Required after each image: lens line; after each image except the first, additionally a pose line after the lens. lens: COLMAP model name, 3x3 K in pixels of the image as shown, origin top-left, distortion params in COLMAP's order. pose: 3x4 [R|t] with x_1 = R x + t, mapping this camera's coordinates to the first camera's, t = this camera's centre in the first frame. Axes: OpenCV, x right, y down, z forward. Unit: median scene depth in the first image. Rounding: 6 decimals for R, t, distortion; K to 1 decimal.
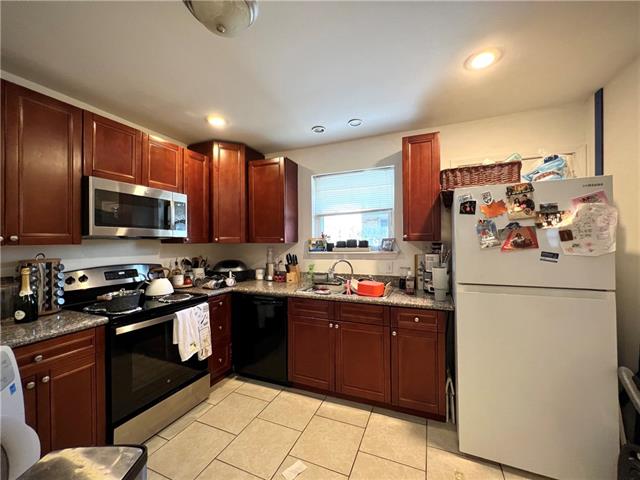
lens RADIAL K [[256.3, 0, 322.0], [0, 256.3, 241.1], [0, 0, 1]] dist [-0.001545, -0.000278]
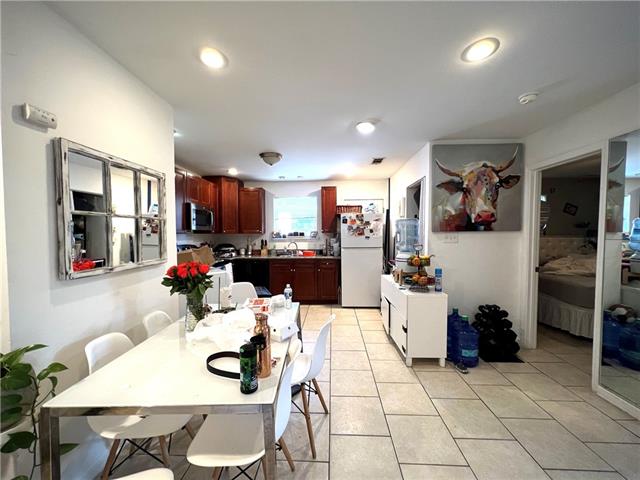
lens RADIAL K [[256.3, 0, 322.0], [0, 256.3, 241.1], [0, 0, 1]] dist [-0.001545, -0.000278]
pose [[0.938183, -0.007524, 0.346057, -0.413961], [-0.003001, 0.999549, 0.029868, 0.005033], [-0.346126, -0.029061, 0.937738, -1.005813]]
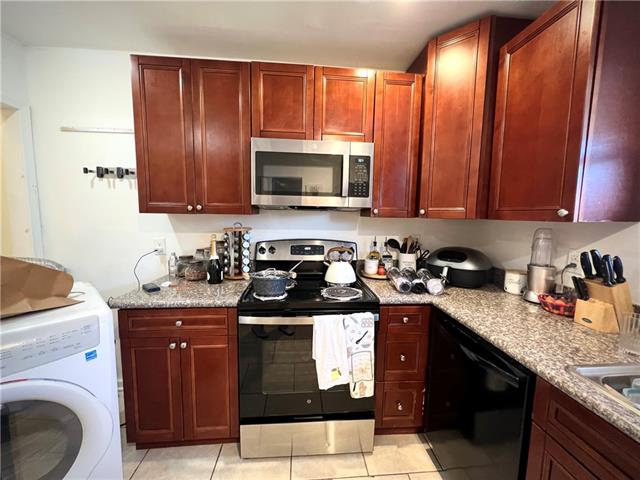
lens RADIAL K [[256.3, 0, 322.0], [0, 256.3, 241.1], [0, 0, 1]] dist [-0.001545, -0.000278]
pose [[0.463704, 0.104421, -0.879816, 0.018780], [-0.018244, 0.993945, 0.108351, 0.001581], [0.885803, -0.034192, 0.462801, 0.536739]]
